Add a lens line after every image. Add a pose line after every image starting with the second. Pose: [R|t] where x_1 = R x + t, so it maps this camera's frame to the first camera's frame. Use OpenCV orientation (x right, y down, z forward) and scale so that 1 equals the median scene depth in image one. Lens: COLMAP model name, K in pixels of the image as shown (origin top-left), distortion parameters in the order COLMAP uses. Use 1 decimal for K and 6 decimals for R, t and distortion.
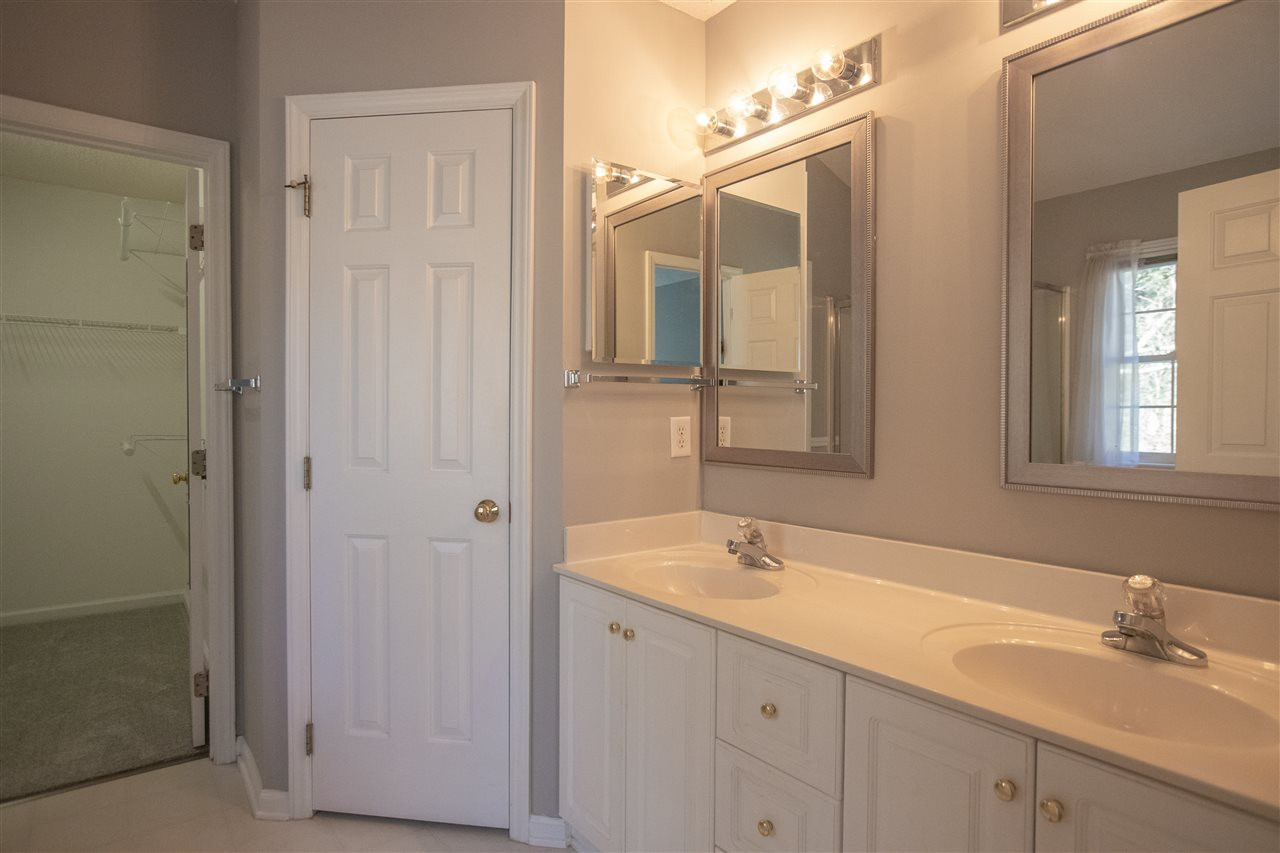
lens RADIAL K [[583.6, 0, 643.2], [0, 583.6, 430.9], [0, 0, 1]] dist [-0.014410, 0.000299]
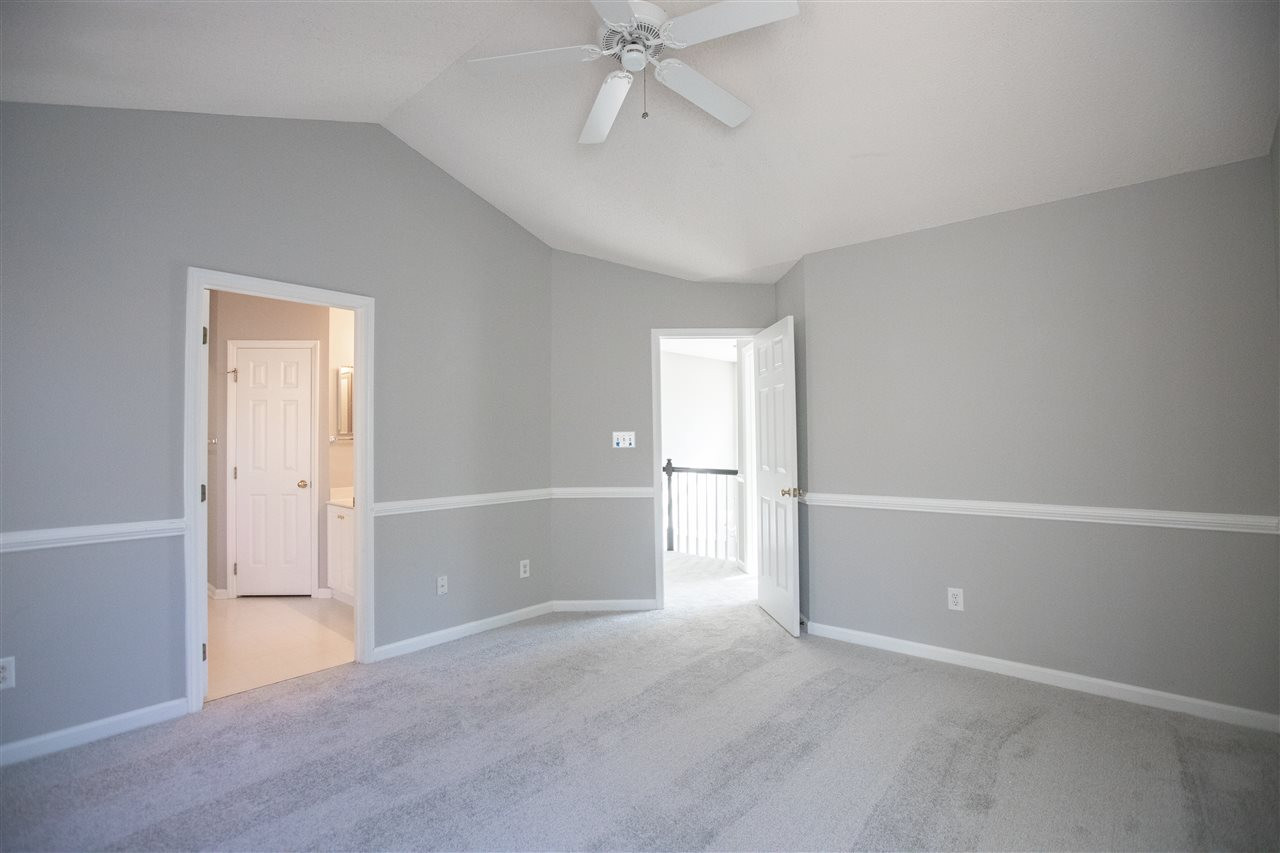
lens RADIAL K [[583.6, 0, 643.2], [0, 583.6, 430.9], [0, 0, 1]] dist [-0.014410, 0.000299]
pose [[0.988409, -0.009801, 0.151499, 0.975159], [0.013697, 0.999601, -0.024690, -0.035064], [-0.151197, 0.026478, 0.988149, -2.131045]]
